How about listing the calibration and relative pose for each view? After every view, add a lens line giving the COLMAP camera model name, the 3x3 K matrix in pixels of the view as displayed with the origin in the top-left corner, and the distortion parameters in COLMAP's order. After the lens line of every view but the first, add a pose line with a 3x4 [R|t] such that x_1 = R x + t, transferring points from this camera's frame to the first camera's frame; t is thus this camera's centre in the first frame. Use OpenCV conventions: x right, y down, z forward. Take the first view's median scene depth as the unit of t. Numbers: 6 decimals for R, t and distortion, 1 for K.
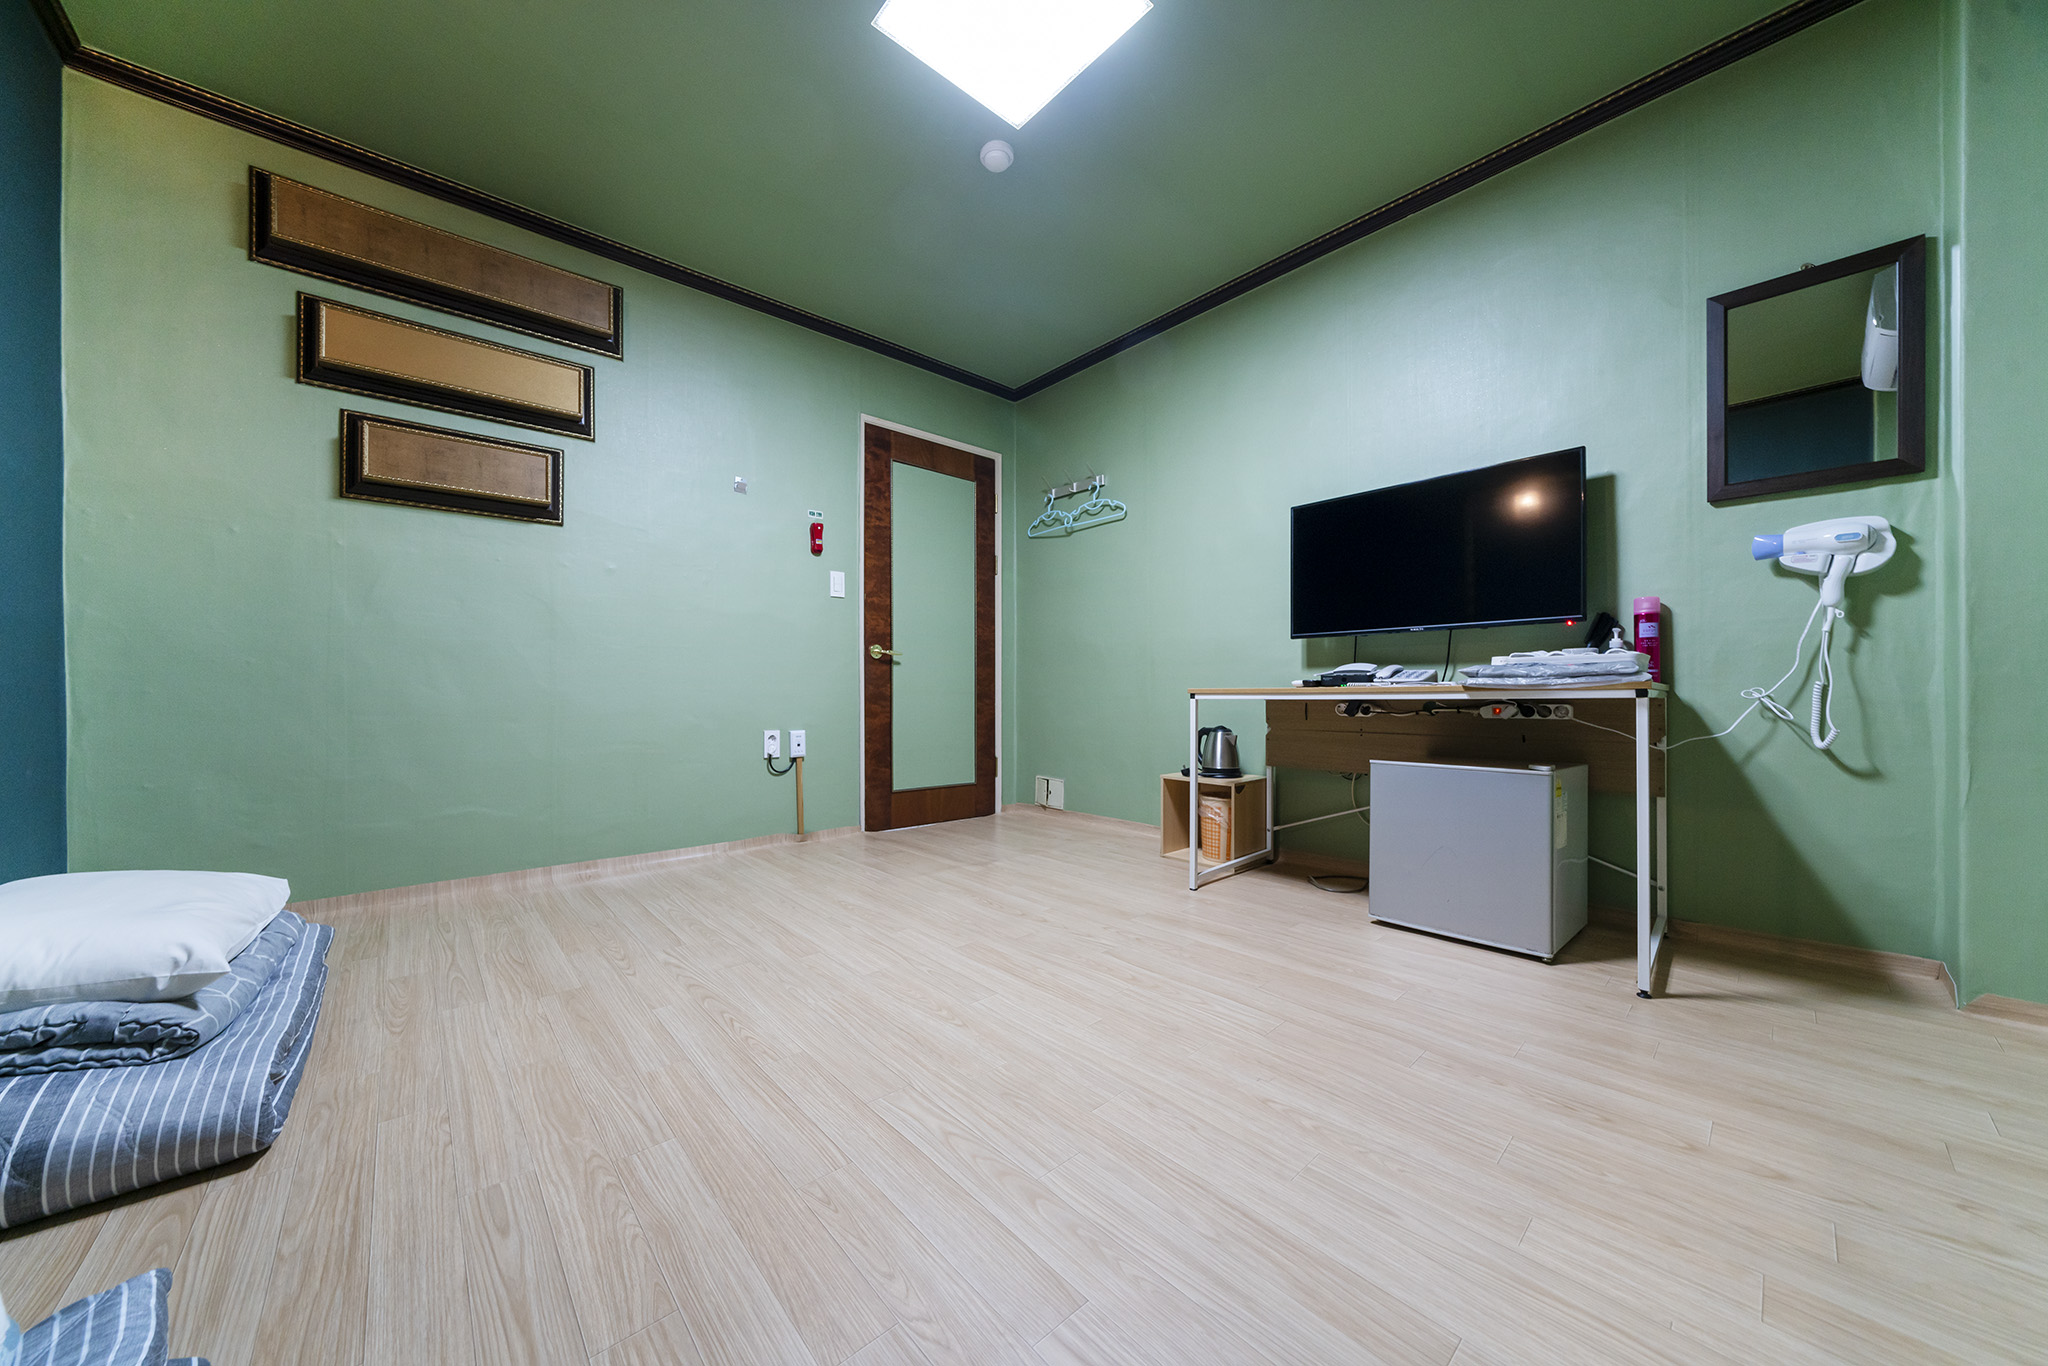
lens RADIAL K [[694.5, 0, 1004.1], [0, 694.5, 684.1], [0, 0, 1]] dist [-0.006621, 0.000172]
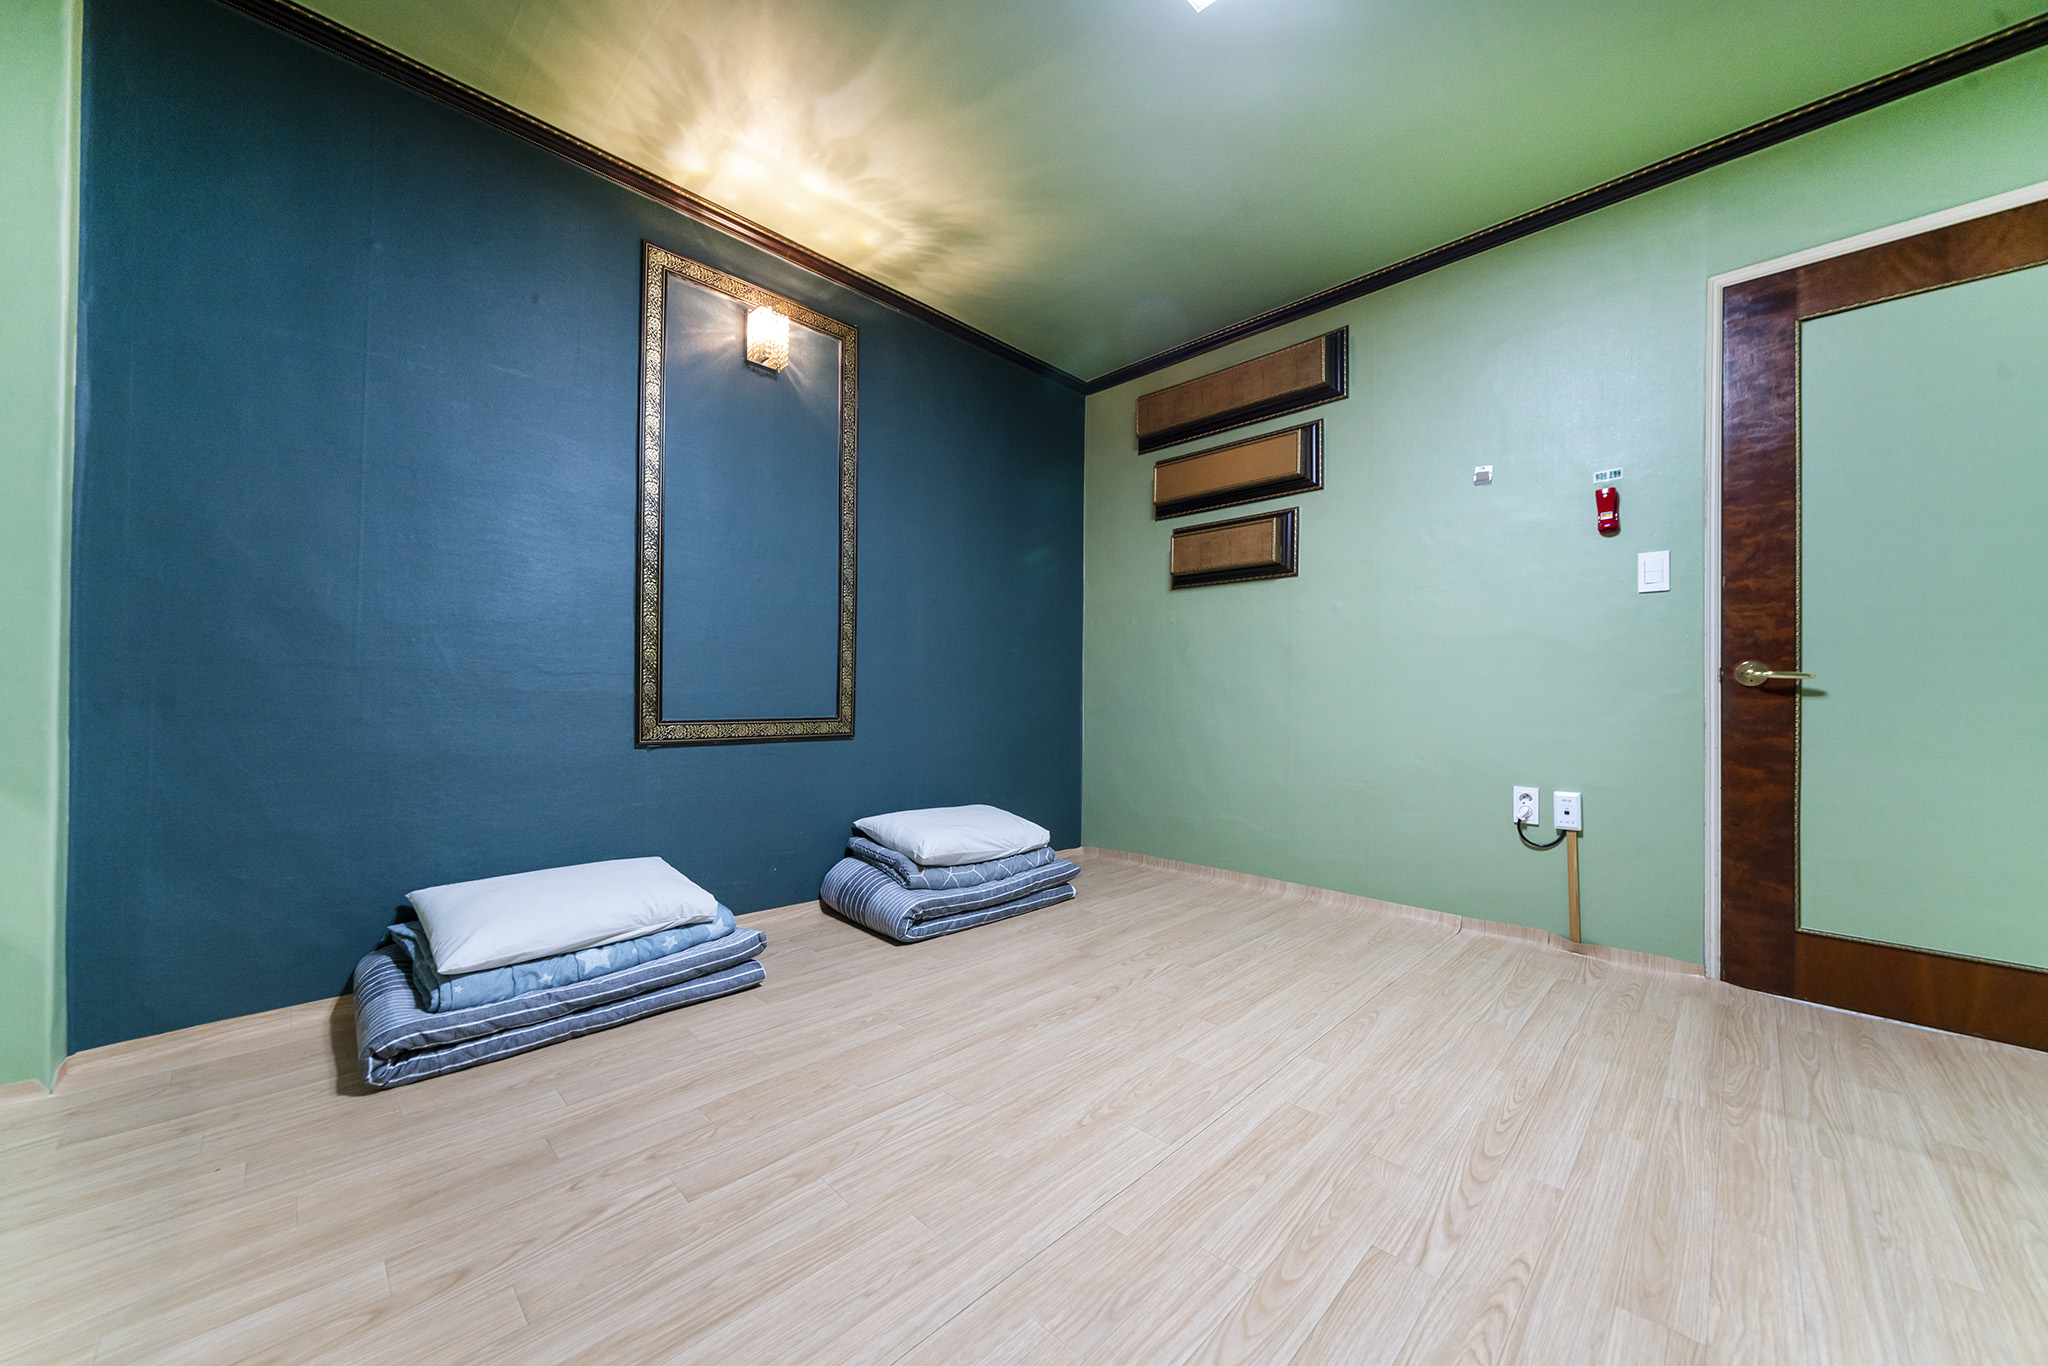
lens RADIAL K [[735.9, 0, 1012.2], [0, 735.9, 690.0], [0, 0, 1]] dist [-0.003214, -0.000088]
pose [[0.067935, -0.006080, -0.997671, 0.523830], [0.000058, 0.999981, -0.006090, -0.041768], [0.997690, 0.000356, 0.067934, 0.492247]]
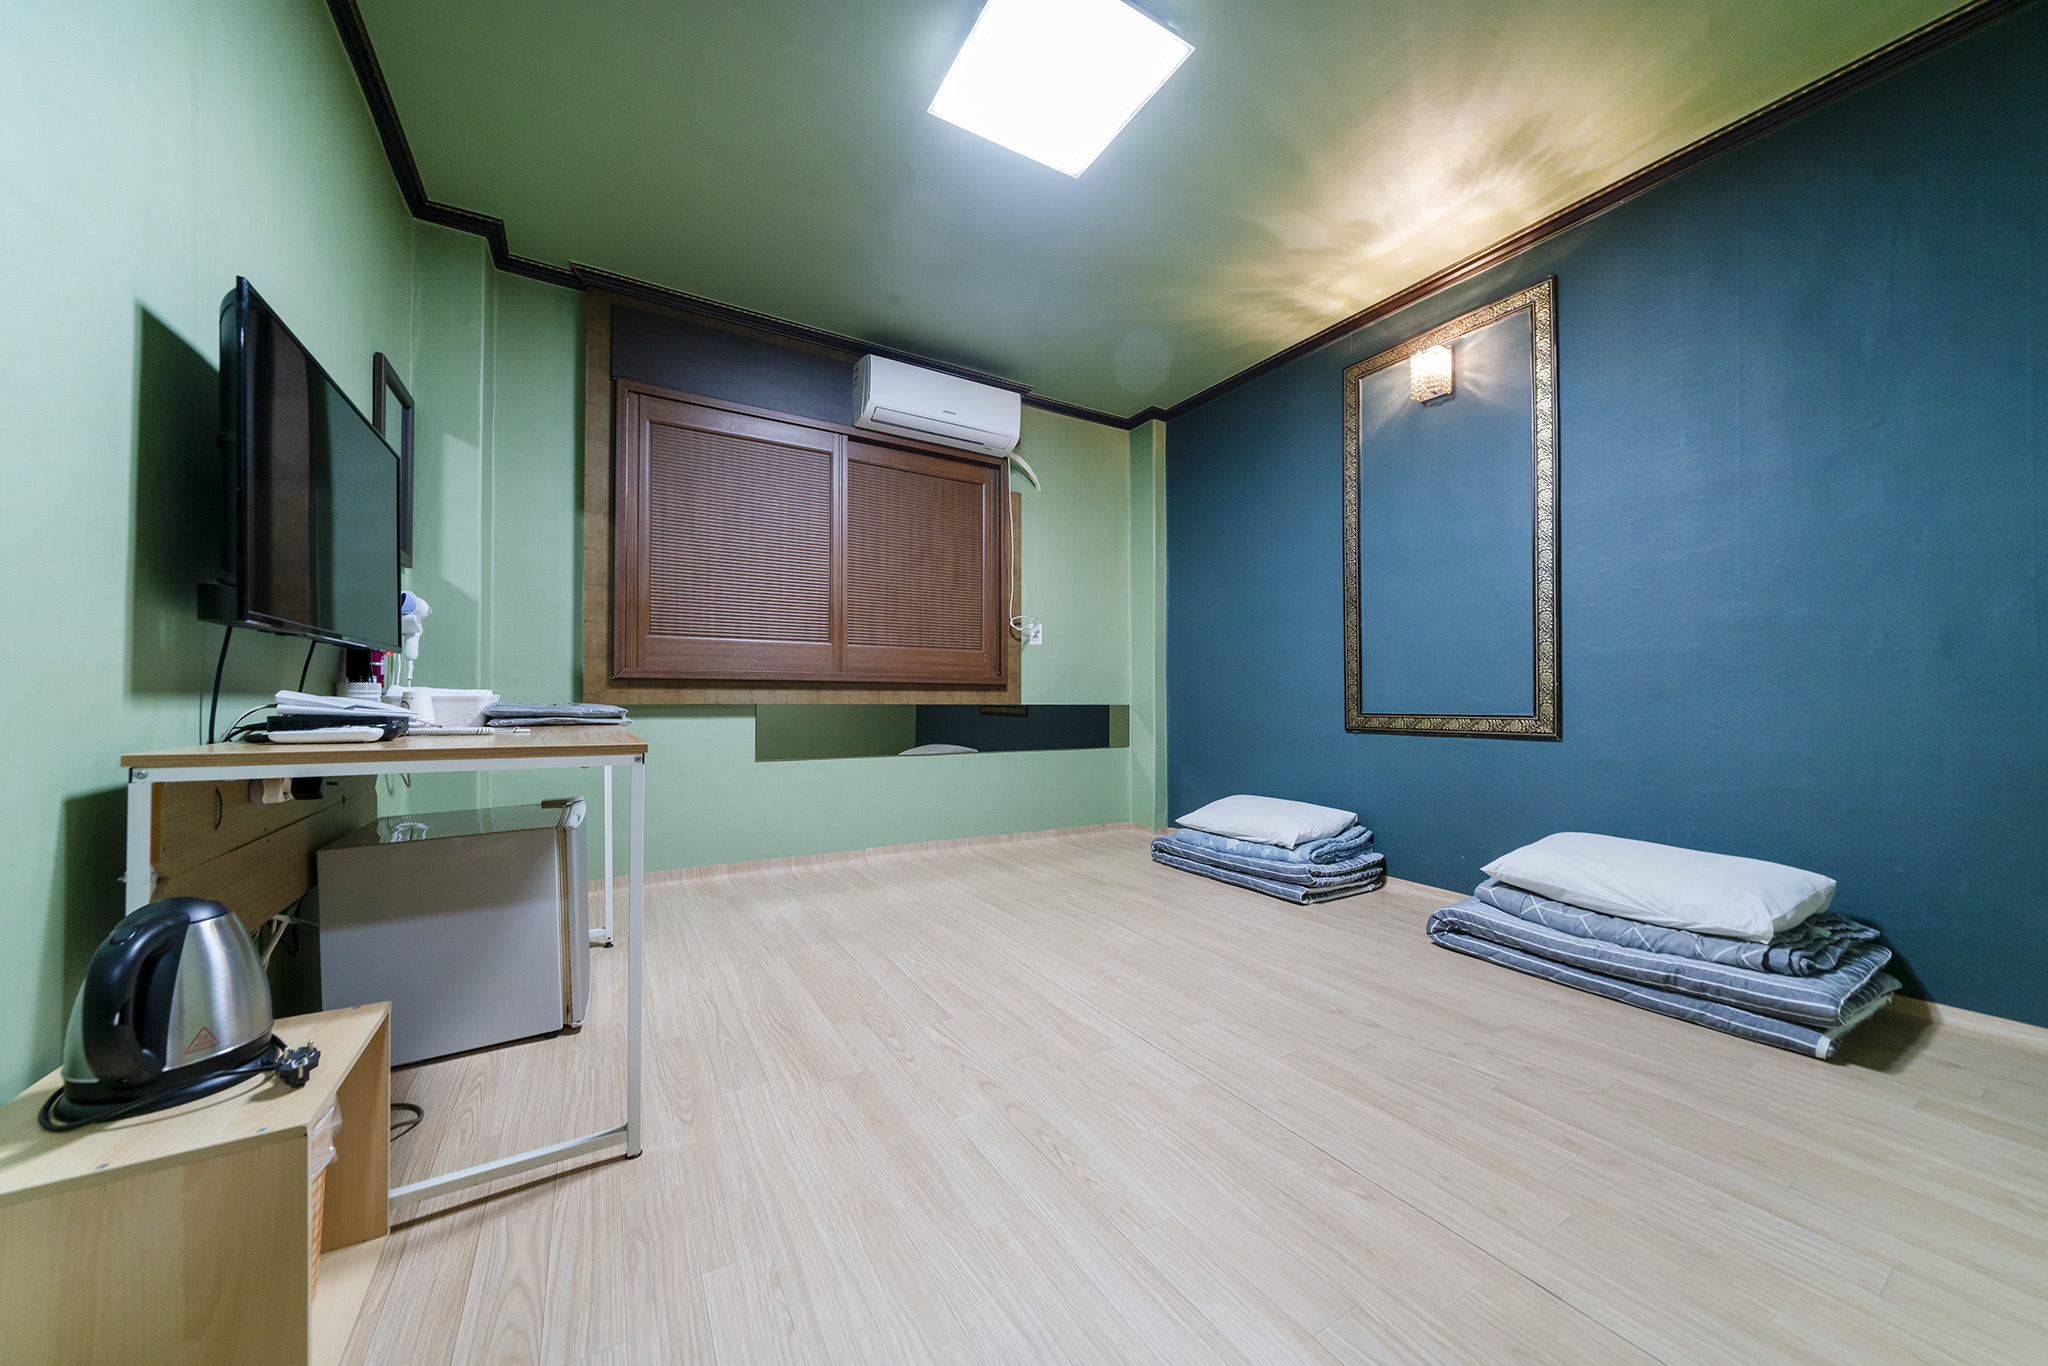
lens RADIAL K [[694.5, 0, 1014.3], [0, 694.5, 692.8], [0, 0, 1]] dist [-0.006621, 0.000172]
pose [[-0.984620, 0.001932, 0.174696, -0.073545], [-0.001458, 0.999813, -0.019275, -0.019162], [-0.174701, -0.019234, -0.984434, 1.394630]]
